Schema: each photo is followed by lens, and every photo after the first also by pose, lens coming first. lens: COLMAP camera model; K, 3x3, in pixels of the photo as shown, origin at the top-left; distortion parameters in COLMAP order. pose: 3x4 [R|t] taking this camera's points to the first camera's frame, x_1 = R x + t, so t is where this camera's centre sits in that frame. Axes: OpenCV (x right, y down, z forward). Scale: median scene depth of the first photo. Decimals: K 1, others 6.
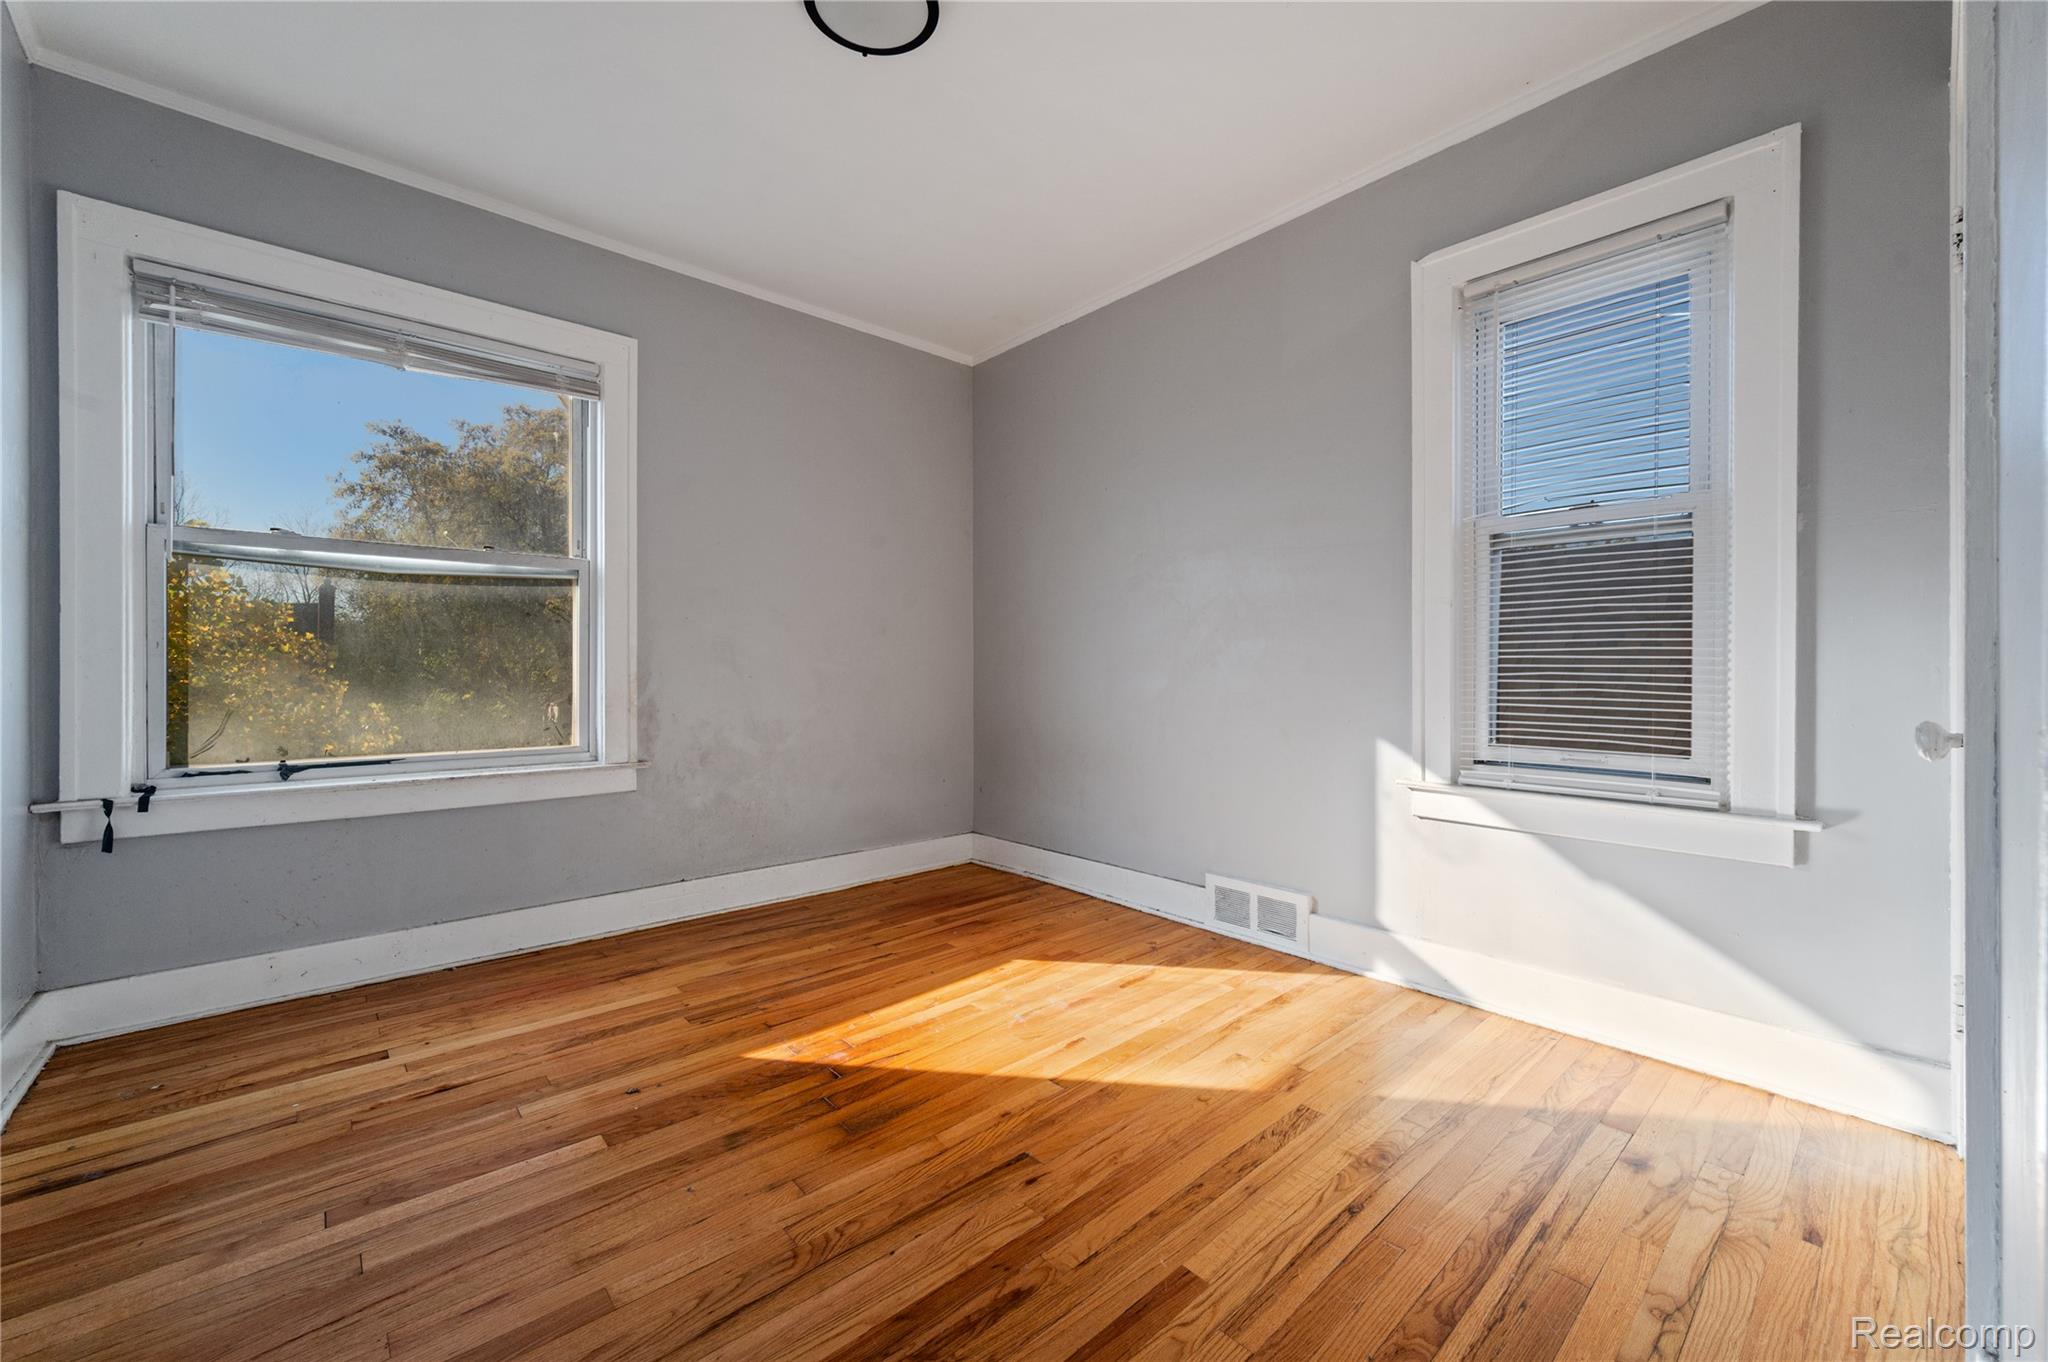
lens RADIAL K [[821.6, 0, 1024.0], [0, 821.6, 681.0], [0, 0, 1]] dist [0.002289, 0.000116]
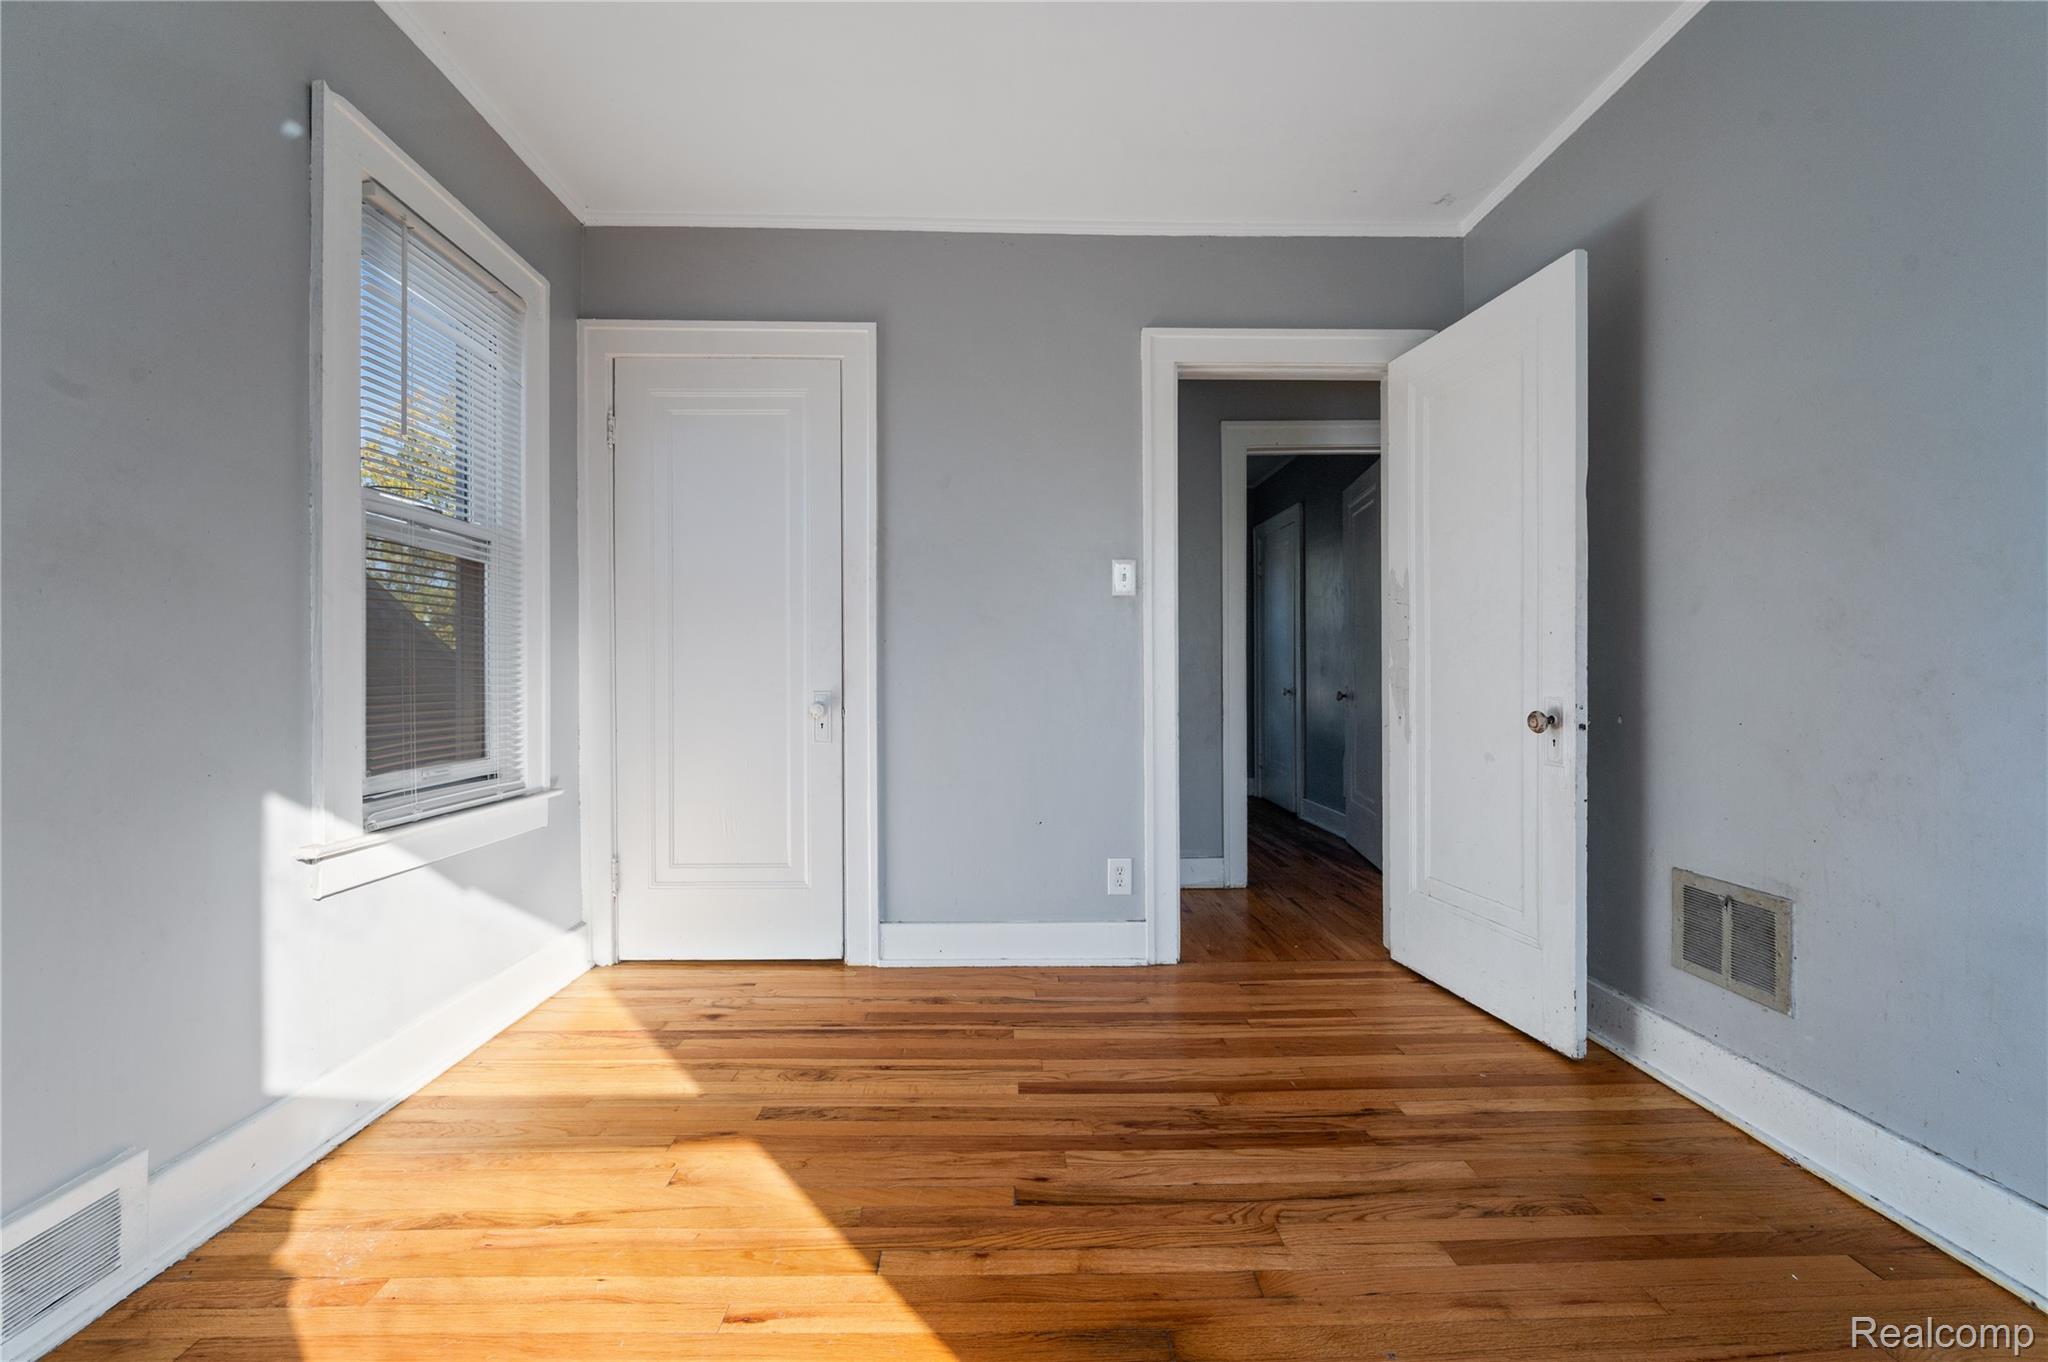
lens RADIAL K [[821.6, 0, 1024.0], [0, 821.6, 681.0], [0, 0, 1]] dist [0.002289, 0.000116]
pose [[-0.771254, 0.001557, 0.636526, -0.566326], [0.012108, 0.999852, 0.012224, -0.021556], [-0.636412, 0.017135, -0.771159, 1.619630]]
